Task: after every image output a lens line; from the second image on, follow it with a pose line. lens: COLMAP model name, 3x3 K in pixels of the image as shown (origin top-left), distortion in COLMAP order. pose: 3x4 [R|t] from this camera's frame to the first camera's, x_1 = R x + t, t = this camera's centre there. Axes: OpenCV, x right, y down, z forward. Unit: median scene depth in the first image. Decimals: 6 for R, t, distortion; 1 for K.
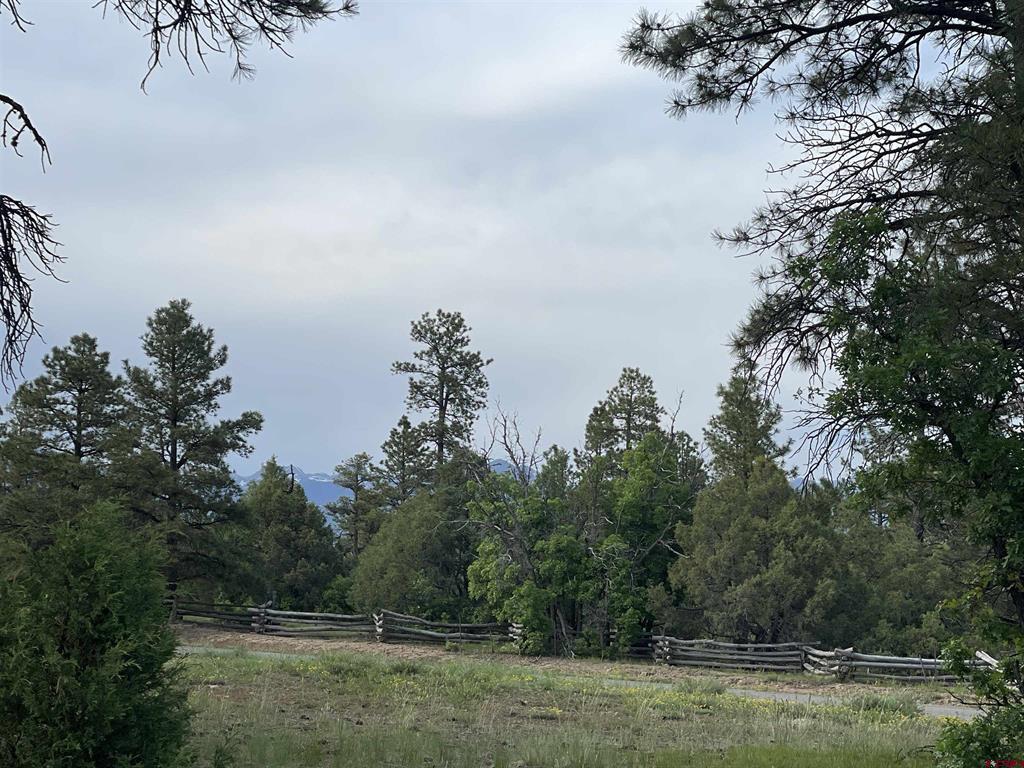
lens RADIAL K [[2064.5, 0, 513.6], [0, 2064.5, 368.0], [0, 0, 1]] dist [0.063169, 0.705831]
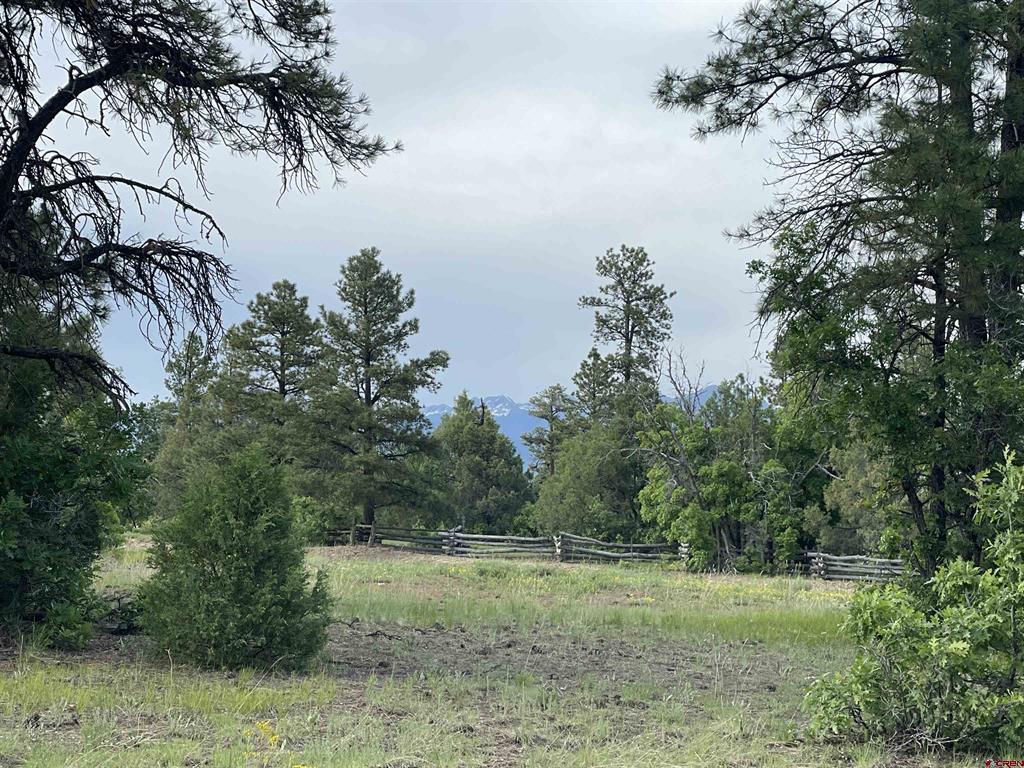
lens RADIAL K [[2198.7, 0, 512.0], [0, 2198.7, 384.0], [0, 0, 1]] dist [0.064222, 0.001520]
pose [[0.993999, -0.018850, -0.107749, 0.034357], [0.023572, 0.998809, 0.042713, -0.009462], [0.106815, -0.044997, 0.993260, -0.132422]]
